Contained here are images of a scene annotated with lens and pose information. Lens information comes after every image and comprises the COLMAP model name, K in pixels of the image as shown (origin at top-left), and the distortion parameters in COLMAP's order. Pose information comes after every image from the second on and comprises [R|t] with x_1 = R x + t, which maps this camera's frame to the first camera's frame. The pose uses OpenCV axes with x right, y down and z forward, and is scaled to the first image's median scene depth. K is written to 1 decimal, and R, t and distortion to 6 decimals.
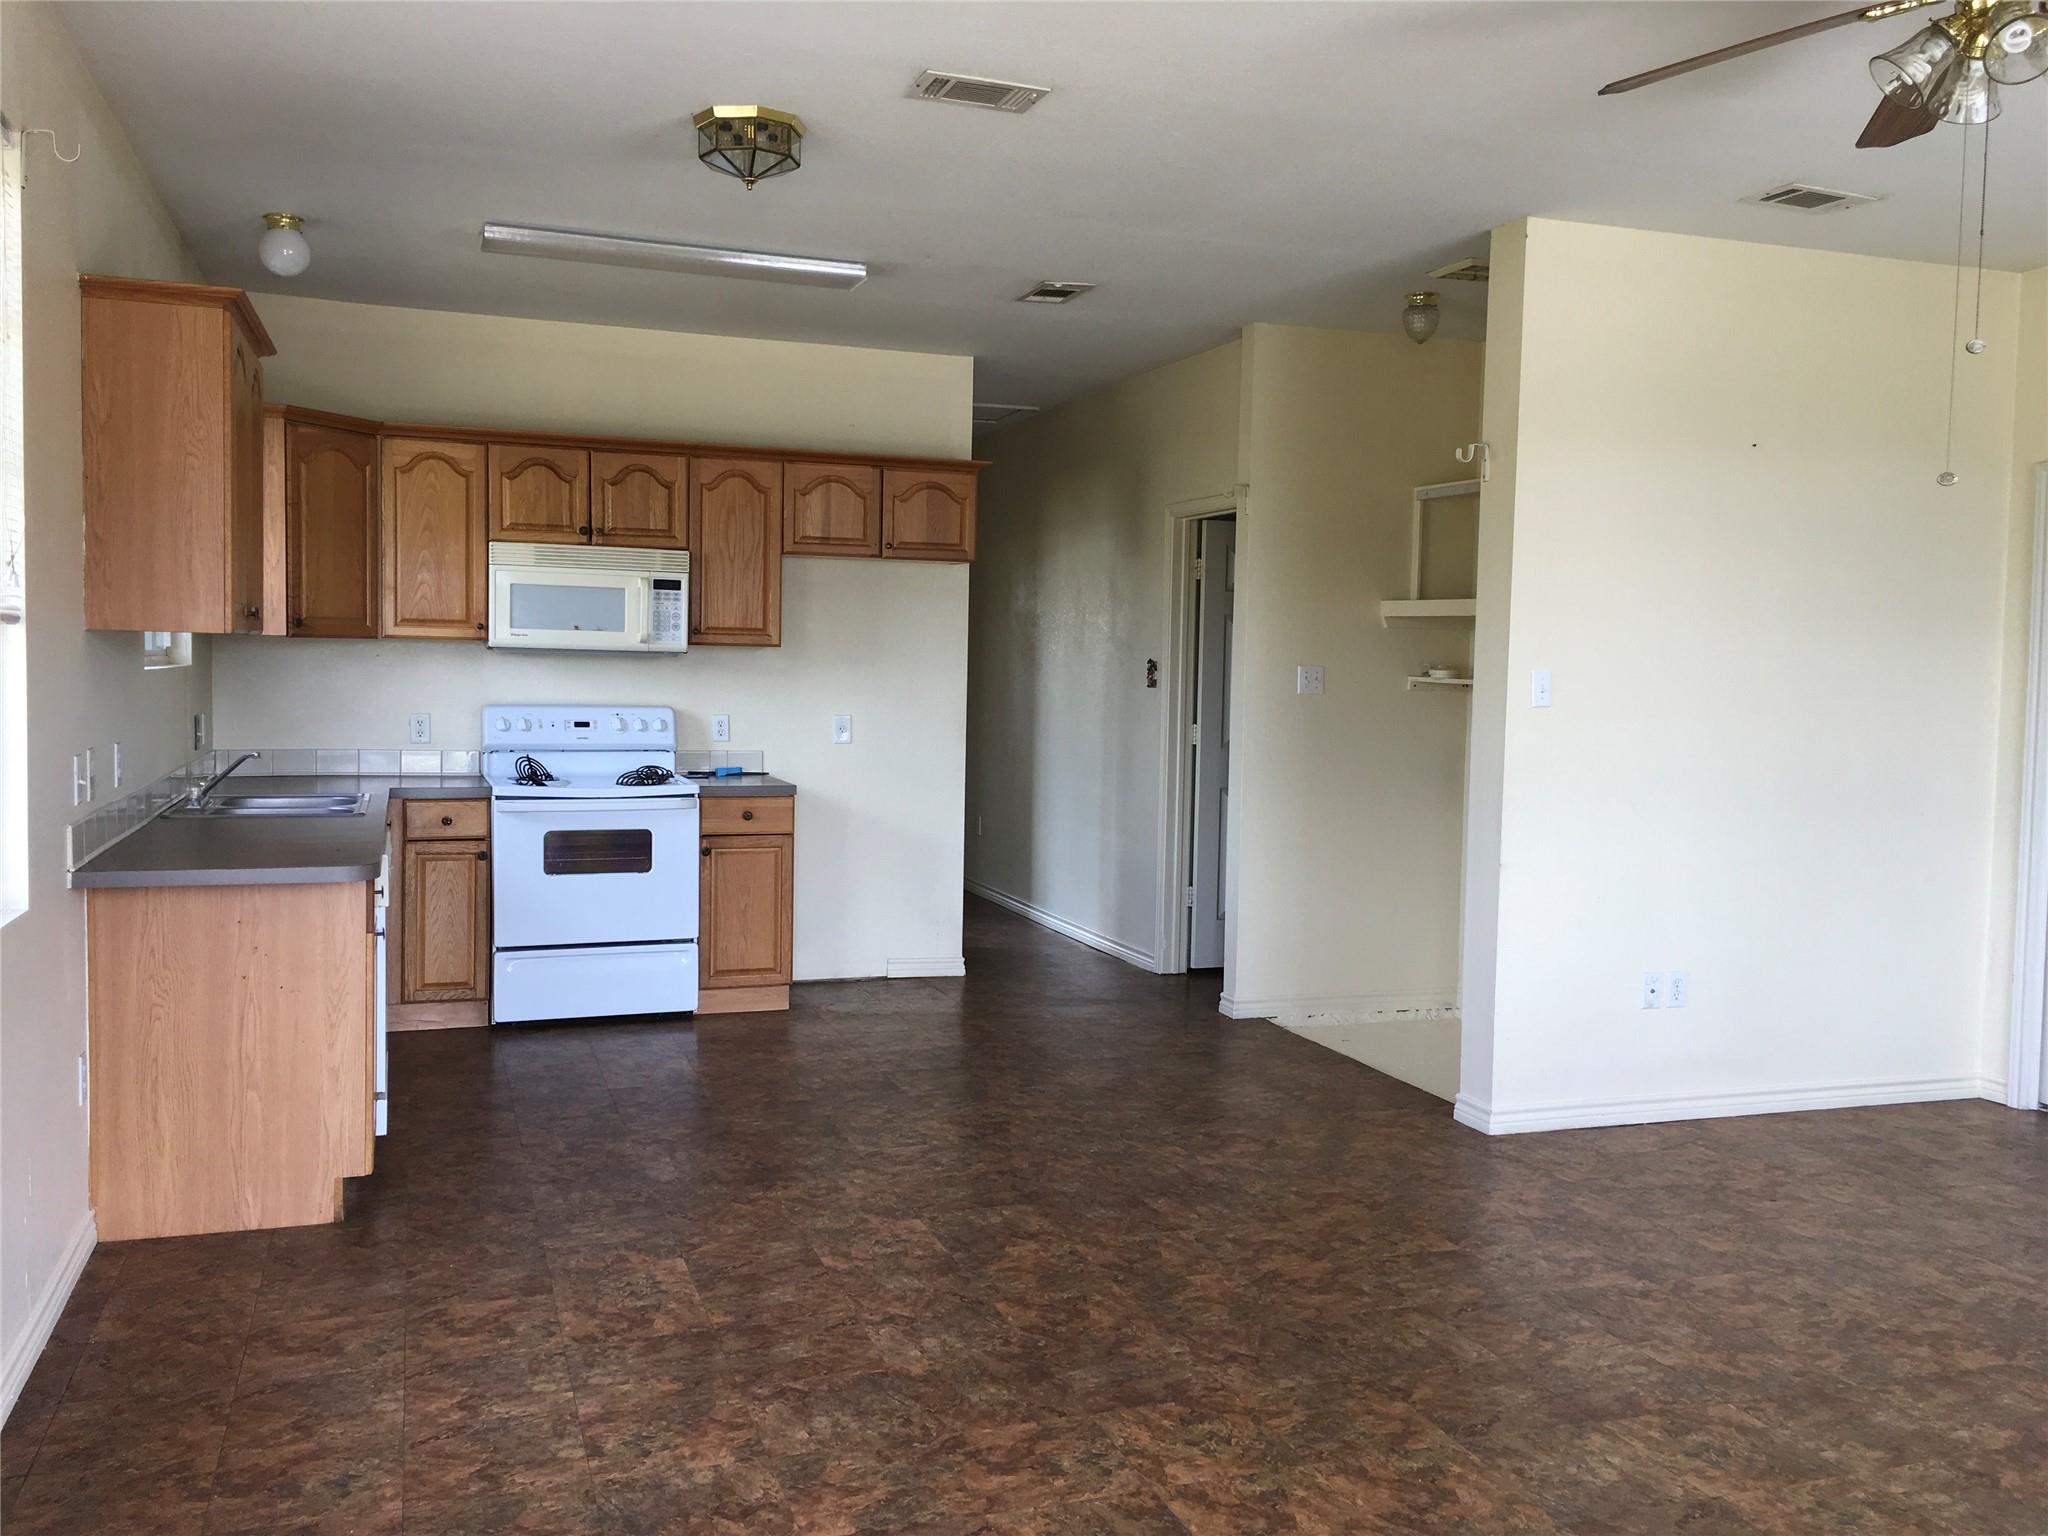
lens RADIAL K [[1736.5, 0, 1024.0], [0, 1736.5, 768.0], [0, 0, 1]] dist [0.097217, -0.156326]
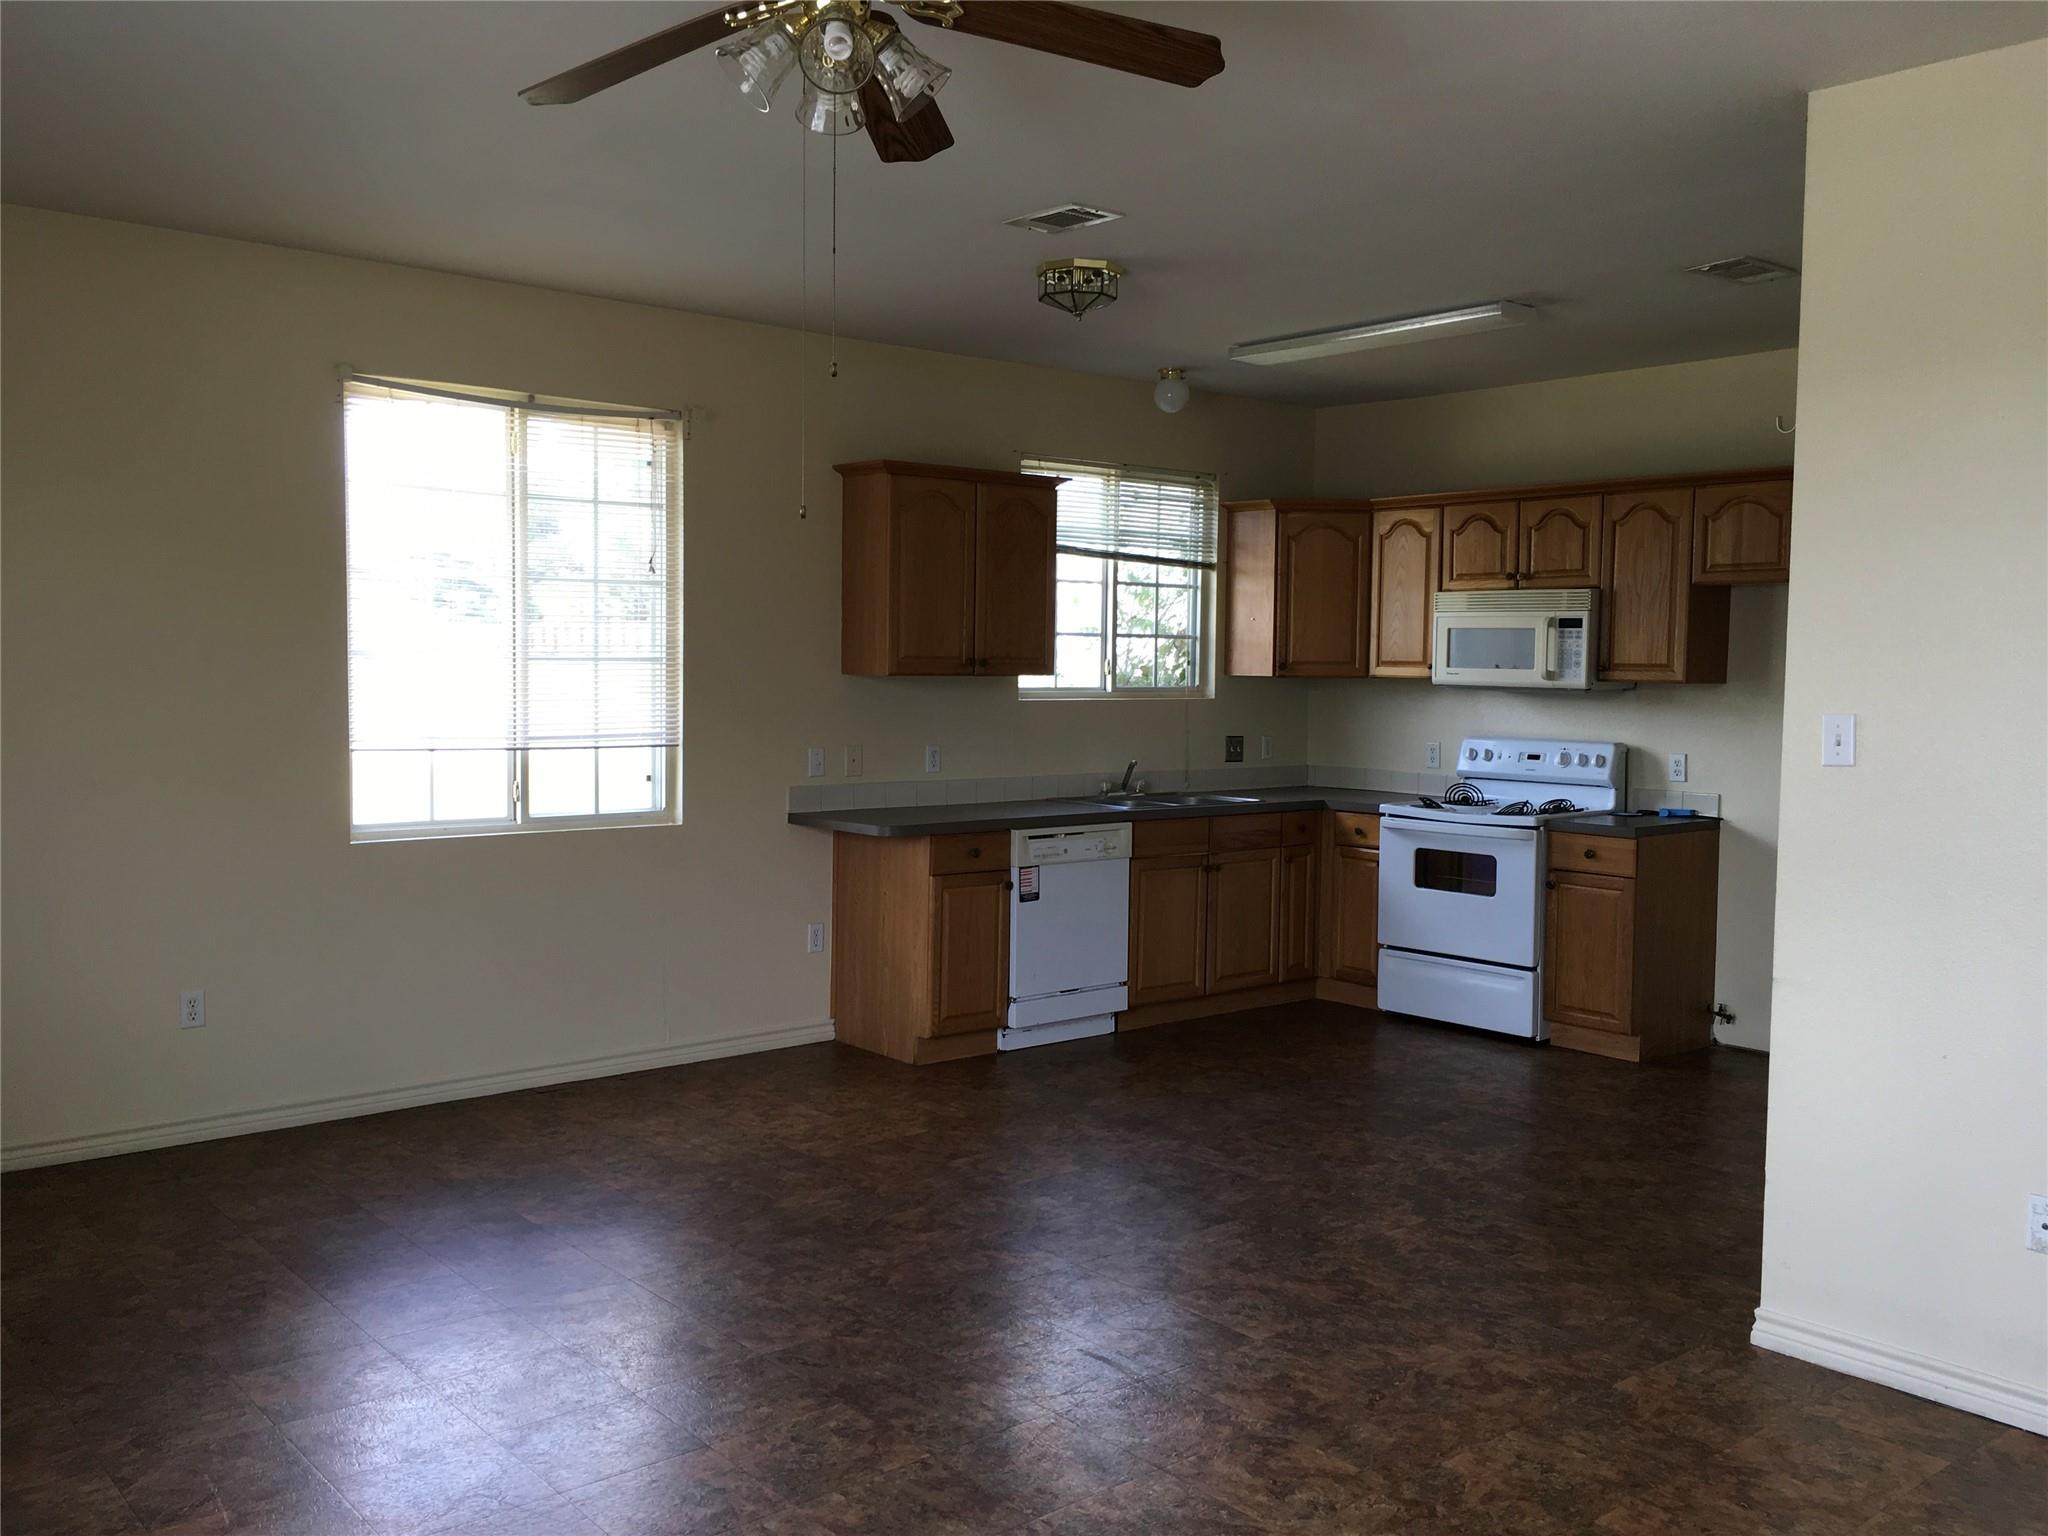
lens RADIAL K [[1754.2, 0, 1024.0], [0, 1754.2, 768.0], [0, 0, 1]] dist [0.051362, -0.002547]
pose [[0.358057, 0.044825, -0.932623, 0.664884], [-0.066568, 0.997531, 0.022388, -0.022623], [0.931324, 0.054067, 0.360157, 0.341236]]
